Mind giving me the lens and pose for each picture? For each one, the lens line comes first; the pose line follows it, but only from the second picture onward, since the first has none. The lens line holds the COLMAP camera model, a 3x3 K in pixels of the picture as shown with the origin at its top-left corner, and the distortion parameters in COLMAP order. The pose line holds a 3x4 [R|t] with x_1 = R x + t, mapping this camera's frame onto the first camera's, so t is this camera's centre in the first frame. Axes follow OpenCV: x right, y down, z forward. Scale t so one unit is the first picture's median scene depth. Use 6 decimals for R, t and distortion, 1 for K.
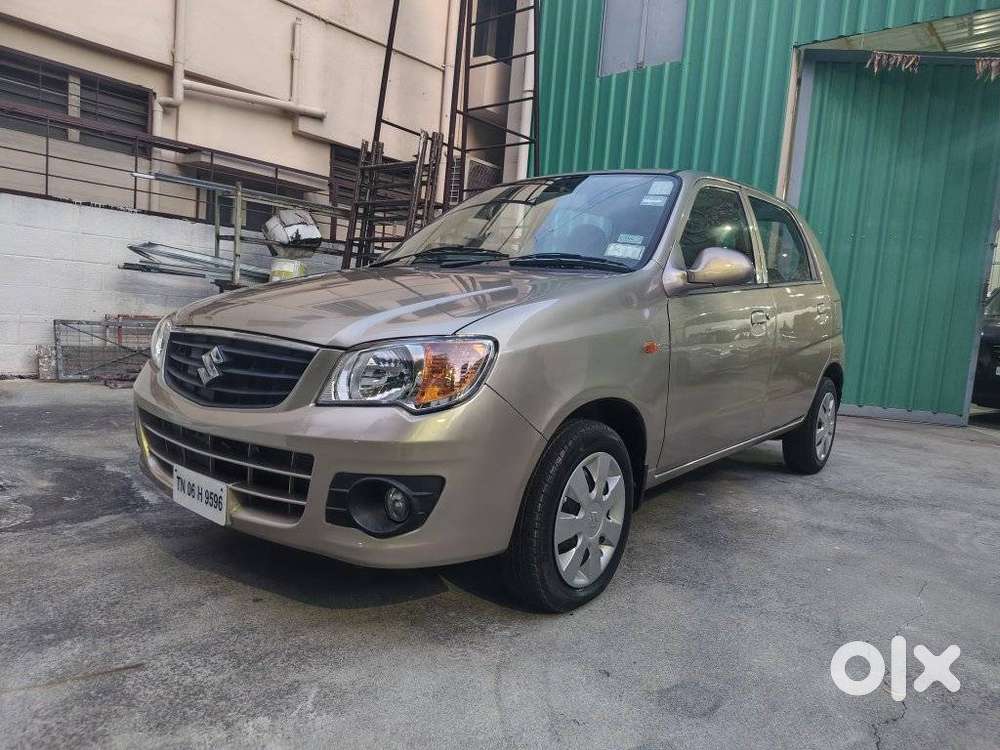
lens RADIAL K [[689.2, 0, 514.0], [0, 689.2, 376.1], [0, 0, 1]] dist [0.038290, -0.046806]
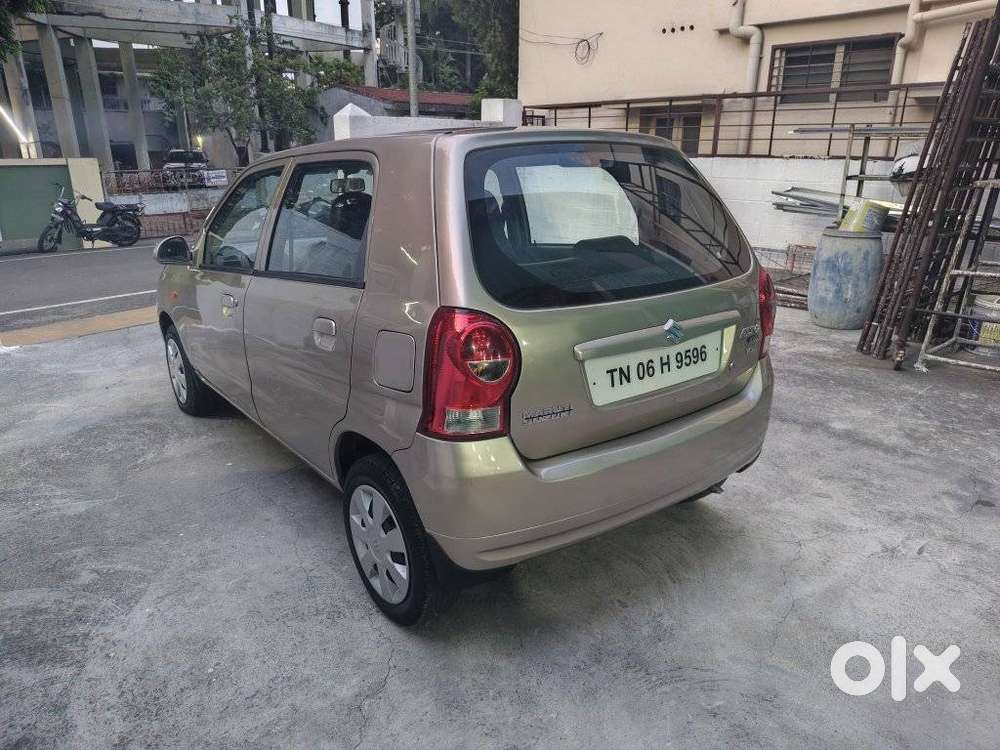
lens RADIAL K [[689.2, 0, 505.6], [0, 689.2, 378.6], [0, 0, 1]] dist [0.038290, -0.046806]
pose [[-0.137644, 0.238159, -0.961423, 0.807399], [-0.104657, 0.961731, 0.253219, -0.123178], [0.984937, 0.135474, -0.107452, 0.667035]]
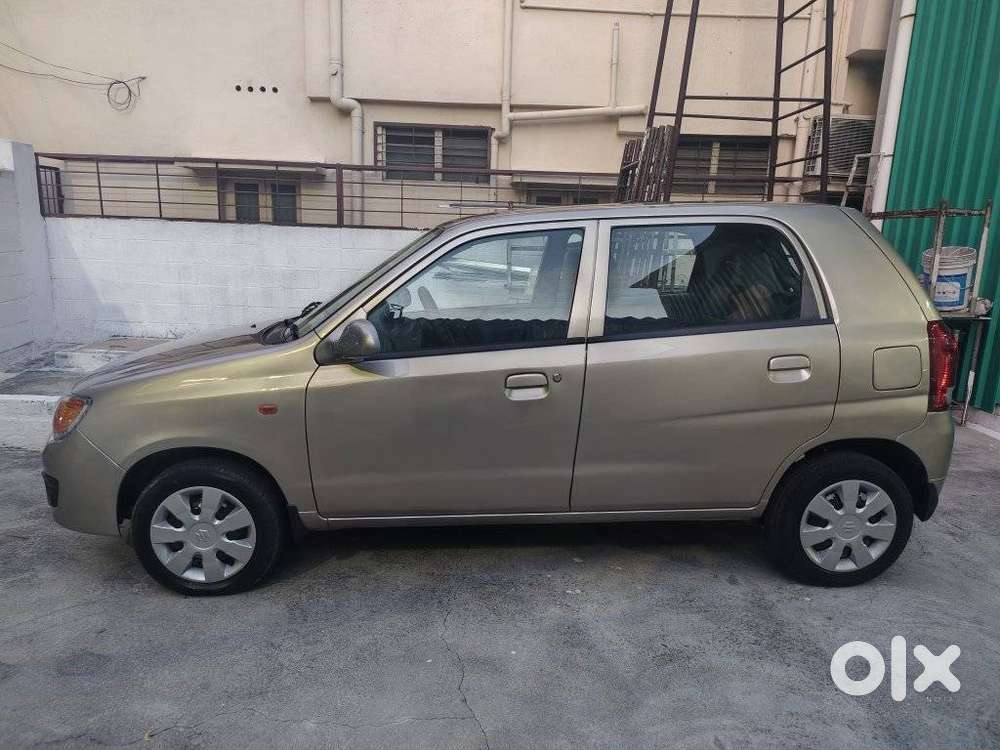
lens RADIAL K [[689.2, 0, 492.9], [0, 689.2, 383.8], [0, 0, 1]] dist [0.038290, -0.046806]
pose [[0.652743, 0.105924, -0.750137, 0.521321], [-0.049802, 0.994035, 0.097028, -0.085711], [0.755940, -0.025976, 0.654125, 0.202005]]
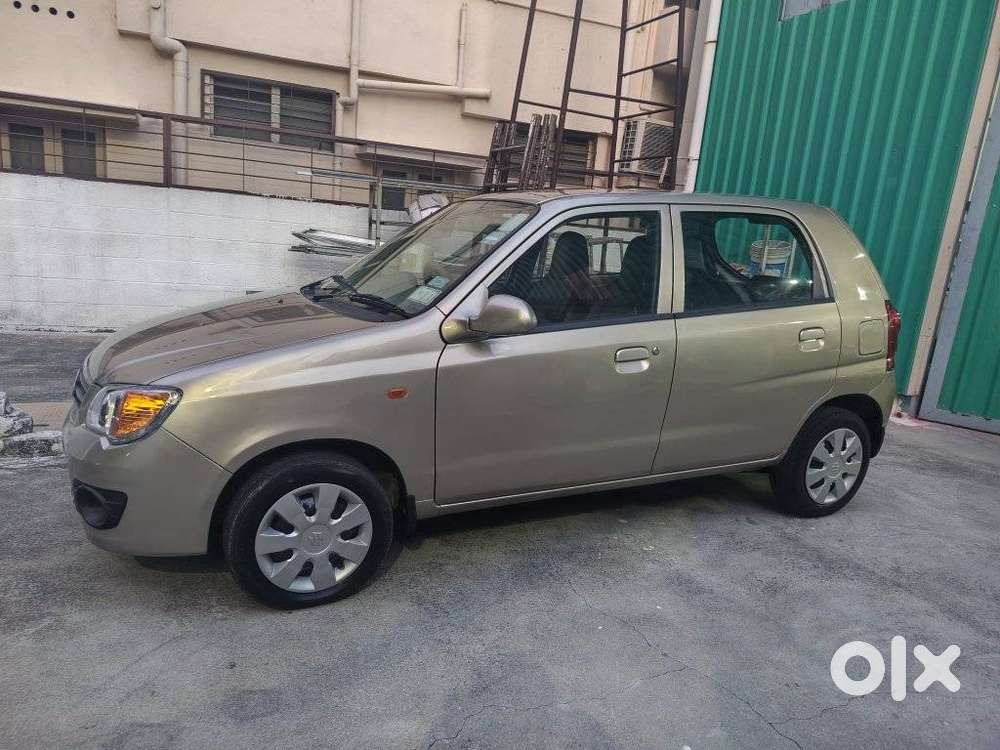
lens RADIAL K [[689.2, 0, 495.6], [0, 689.2, 382.0], [0, 0, 1]] dist [0.038290, -0.046806]
pose [[0.896529, 0.096397, -0.432370, 0.313480], [-0.056296, 0.992916, 0.104639, -0.070393], [0.439394, -0.069471, 0.895604, 0.037760]]
